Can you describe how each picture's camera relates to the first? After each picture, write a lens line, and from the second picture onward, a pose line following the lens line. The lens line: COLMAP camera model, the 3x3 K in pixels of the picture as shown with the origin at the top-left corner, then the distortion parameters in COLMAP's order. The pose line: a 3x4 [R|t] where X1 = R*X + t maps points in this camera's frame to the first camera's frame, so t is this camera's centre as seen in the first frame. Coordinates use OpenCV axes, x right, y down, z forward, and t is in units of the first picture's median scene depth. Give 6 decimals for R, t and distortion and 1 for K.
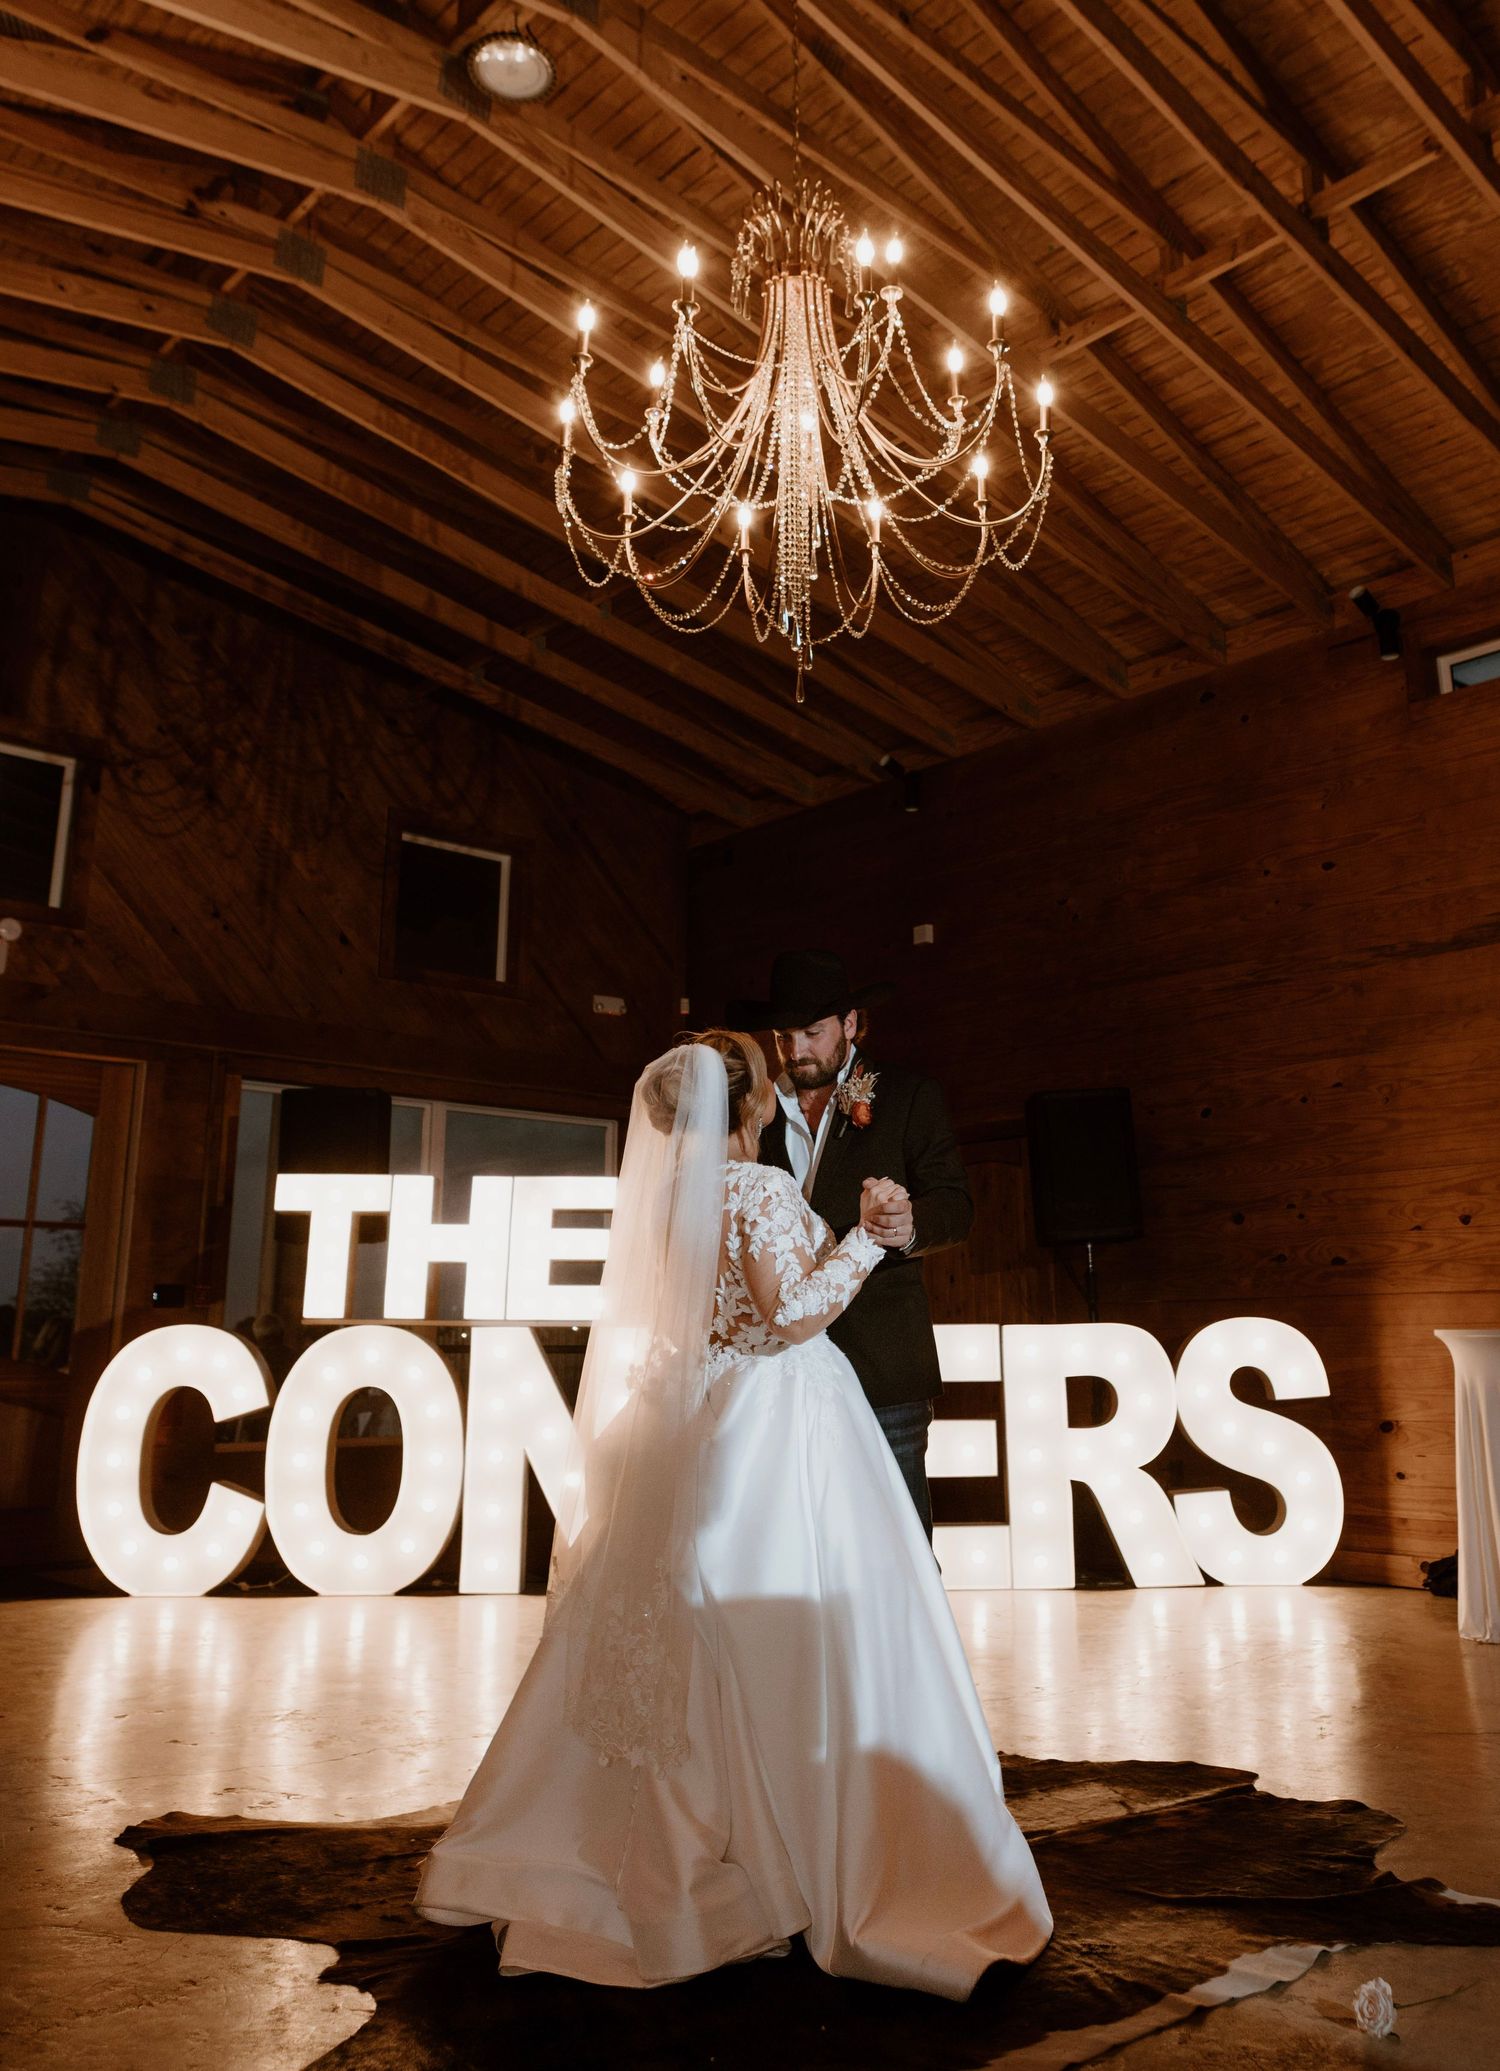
lens RADIAL K [[1749.4, 0, 793.1], [0, 1749.4, 865.2], [0, 0, 1]] dist [-0.018114, 0.006704]
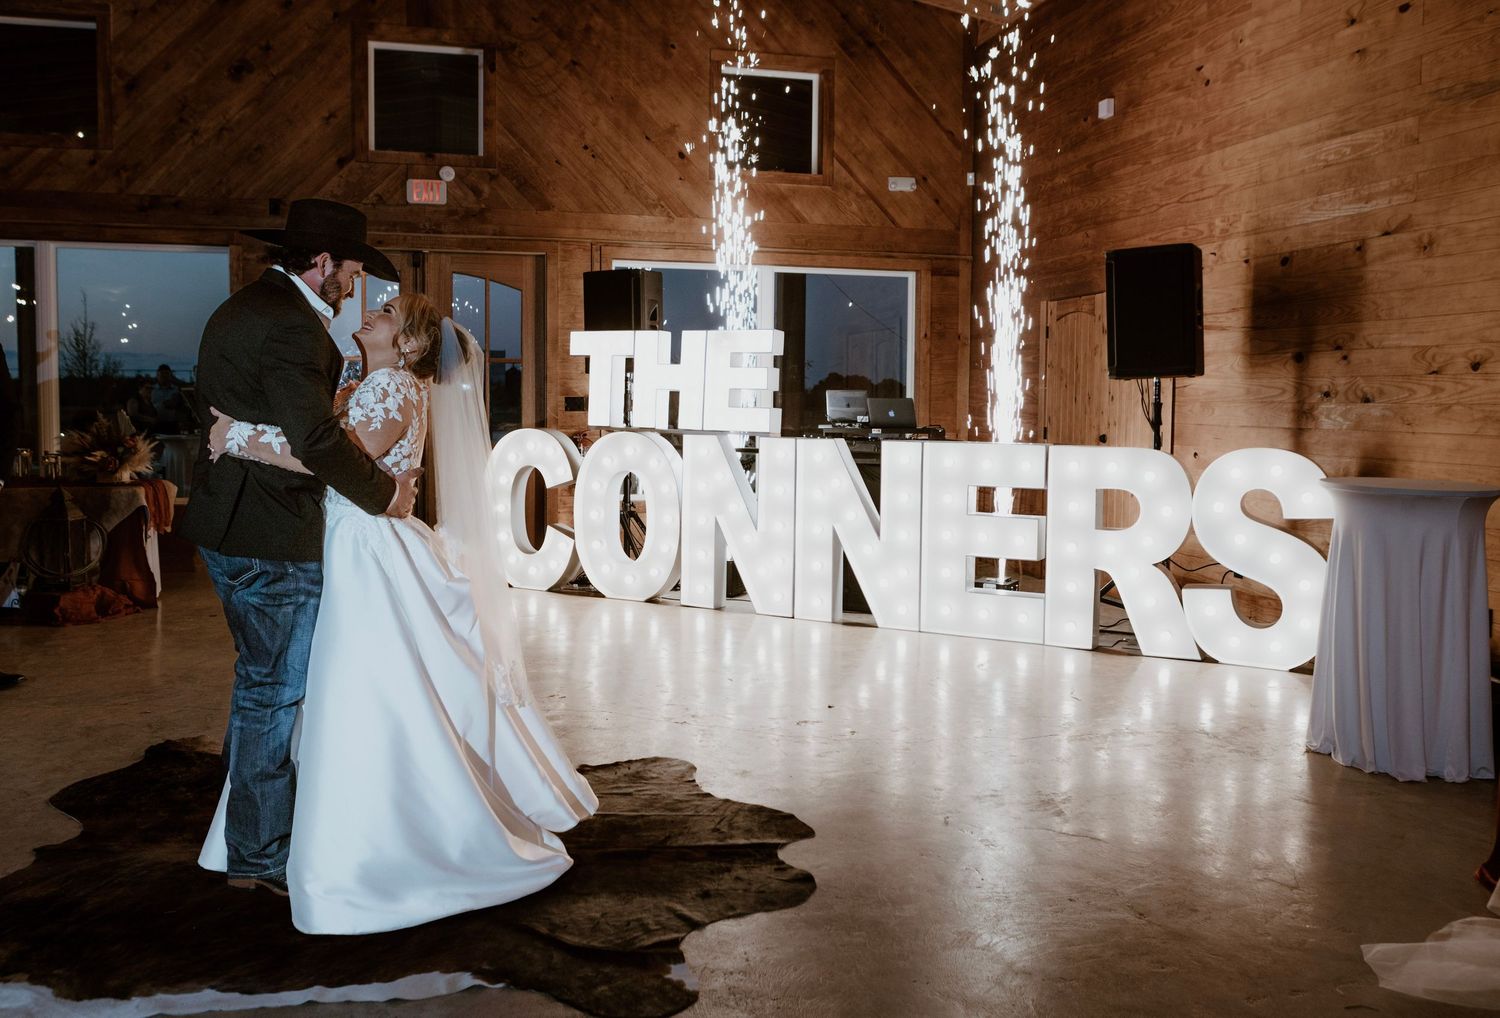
lens RADIAL K [[1243.2, 0, 747.4], [0, 1243.2, 453.1], [0, 0, 1]] dist [-0.003874, -0.003439]
pose [[0.858800, 0.039987, -0.510749, 0.417230], [0.121044, 0.952886, 0.278132, -0.000575], [0.497807, -0.300683, 0.813498, 0.198848]]
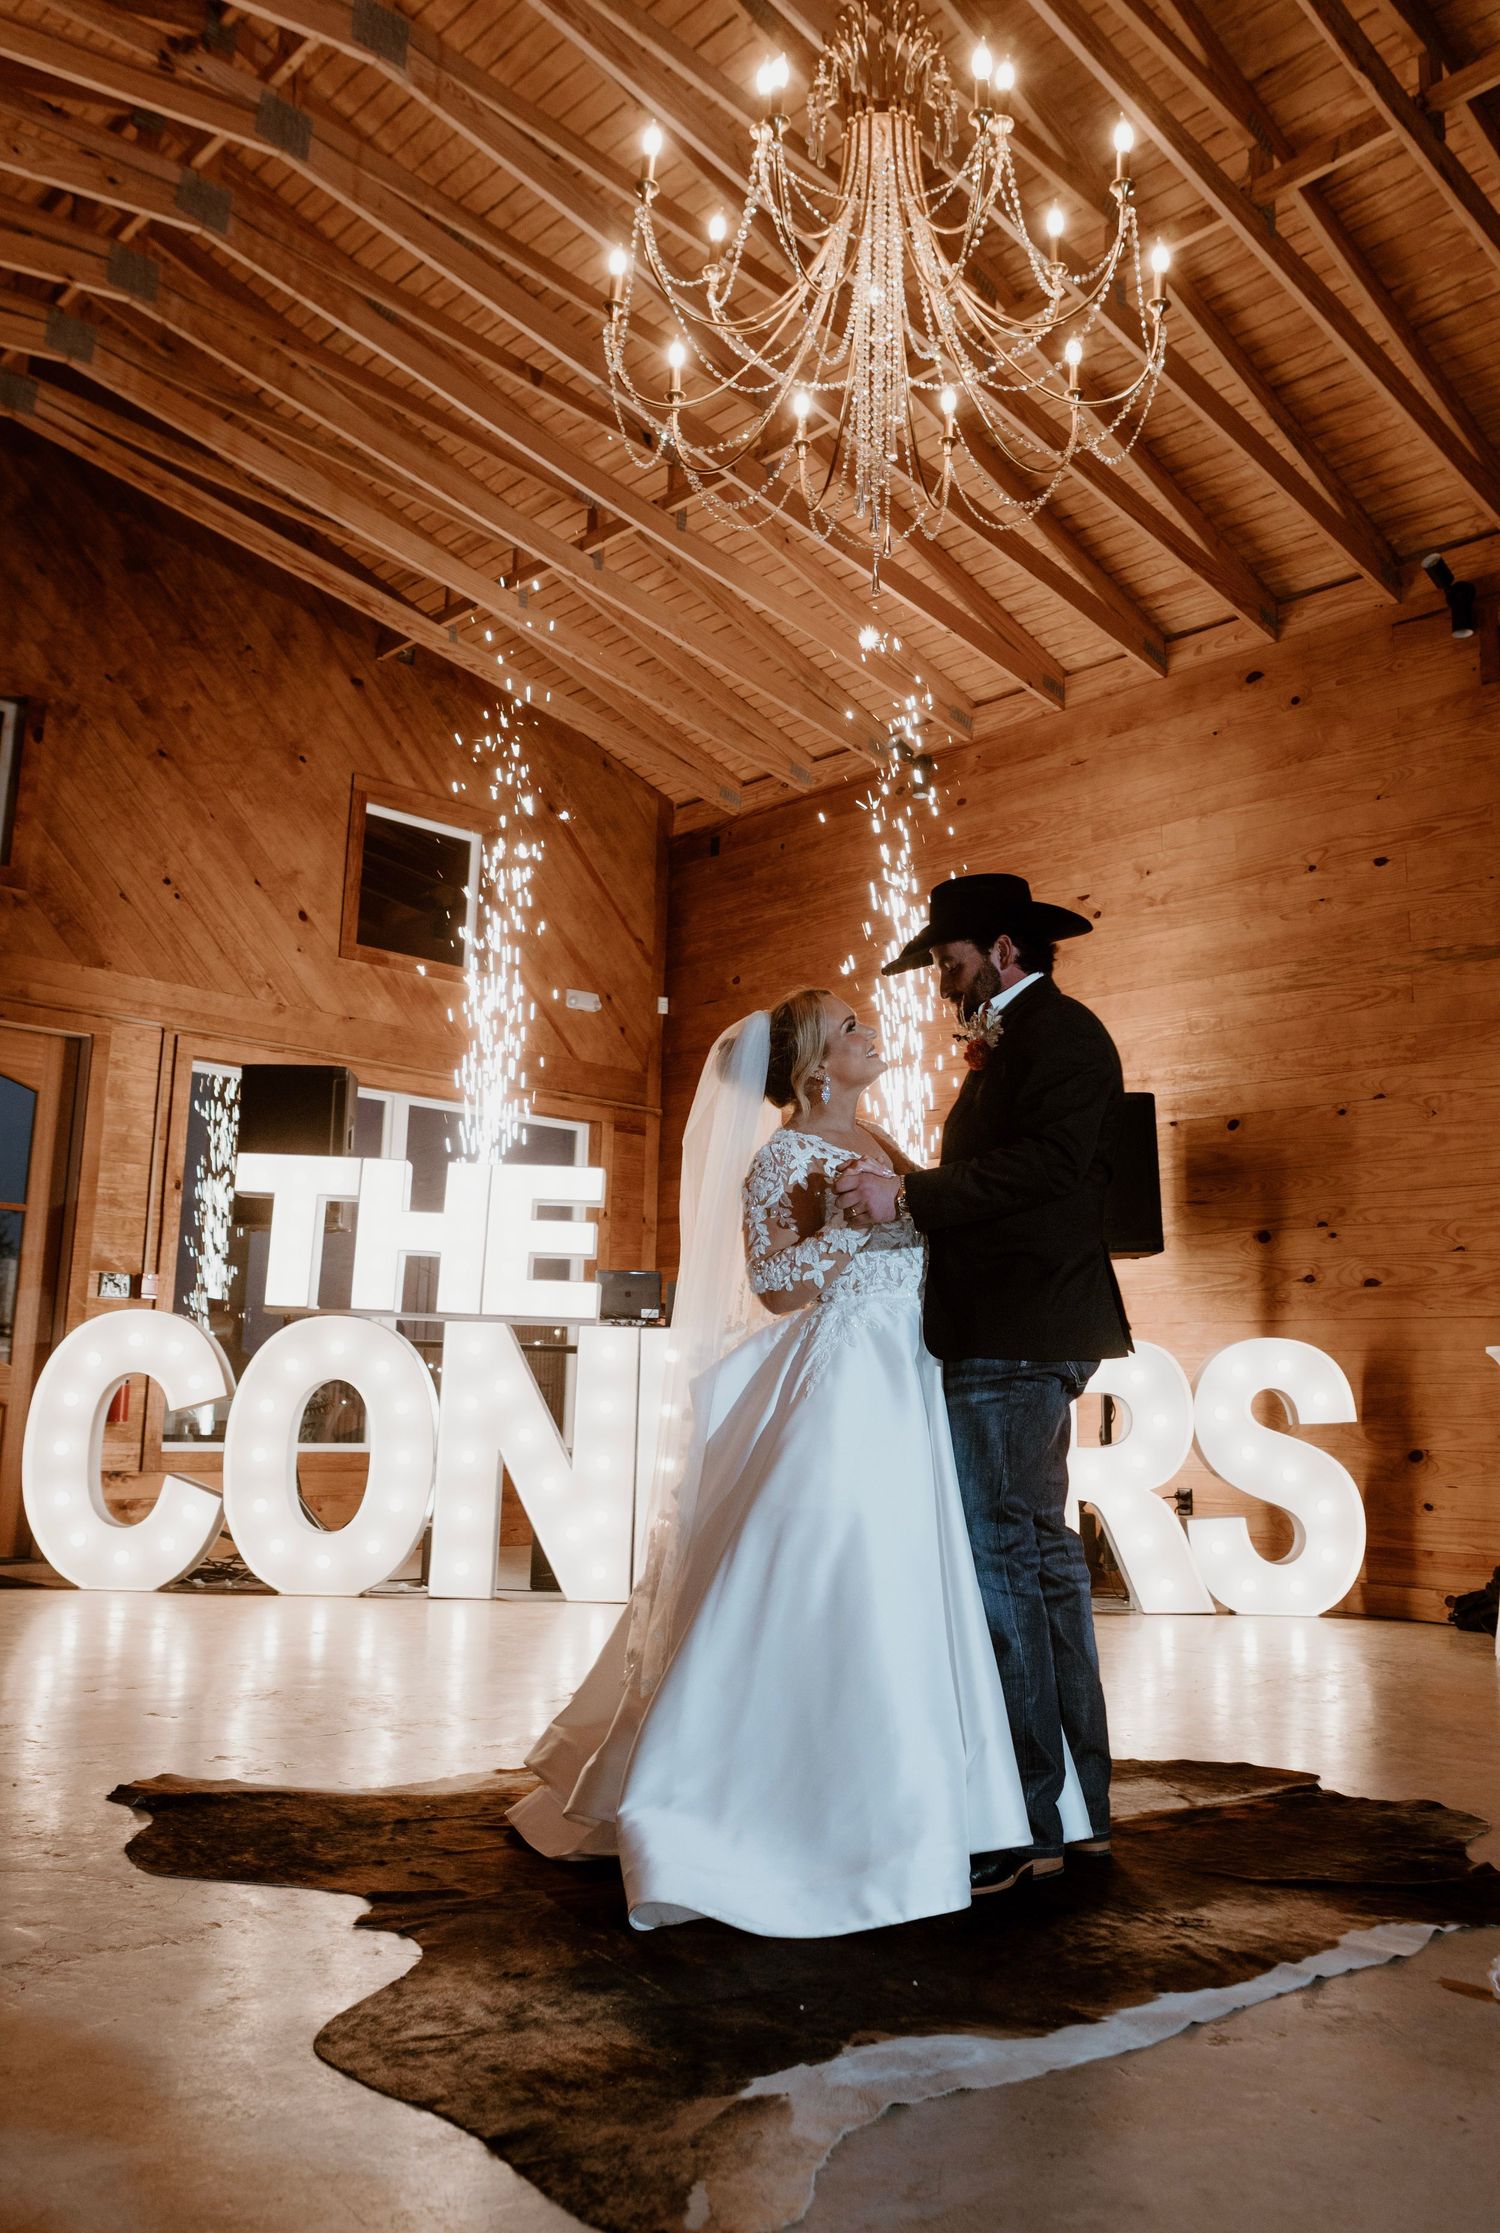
lens RADIAL K [[1850.8, 0, 746.0], [0, 1850.8, 1045.8], [0, 0, 1]] dist [-0.013474, -0.001339]
pose [[0.999429, 0.033128, 0.006606, -0.037430], [-0.033530, 0.996619, 0.075005, 0.041170], [-0.004099, -0.075184, 0.997161, 0.025204]]
